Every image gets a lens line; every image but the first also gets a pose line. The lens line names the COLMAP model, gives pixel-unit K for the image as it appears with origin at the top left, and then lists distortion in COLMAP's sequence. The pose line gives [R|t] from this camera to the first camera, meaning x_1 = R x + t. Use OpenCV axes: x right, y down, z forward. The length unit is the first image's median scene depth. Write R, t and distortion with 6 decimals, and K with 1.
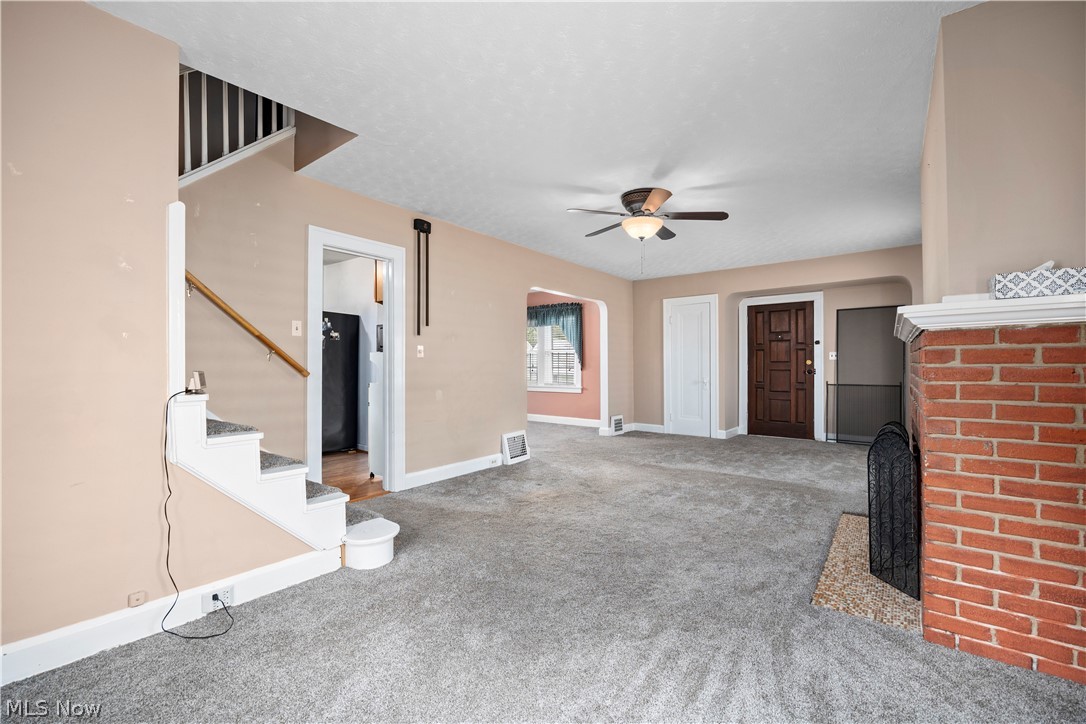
lens RADIAL K [[462.9, 0, 542.6], [0, 462.9, 360.8], [0, 0, 1]] dist [0.000761, 0.000027]
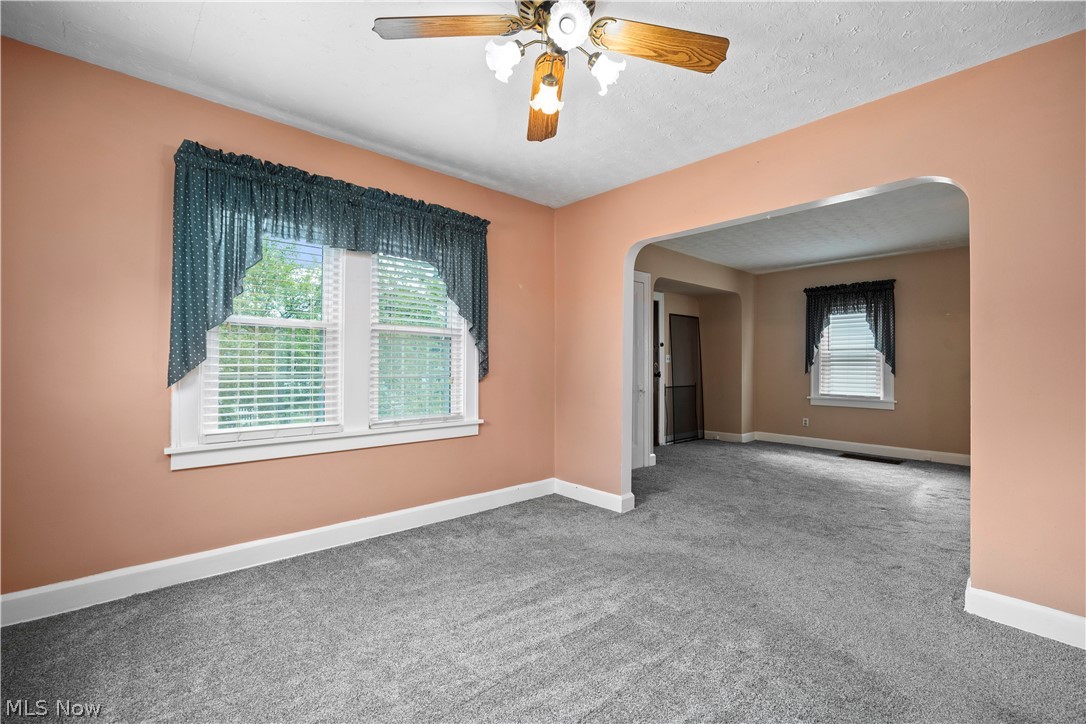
lens RADIAL K [[462.9, 0, 543.2], [0, 462.9, 362.4], [0, 0, 1]] dist [0.000761, 0.000027]
pose [[0.154307, 0.012763, 0.987940, -0.352509], [-0.004688, 0.999915, -0.012185, 0.009342], [-0.988012, -0.002751, 0.154354, 0.945089]]
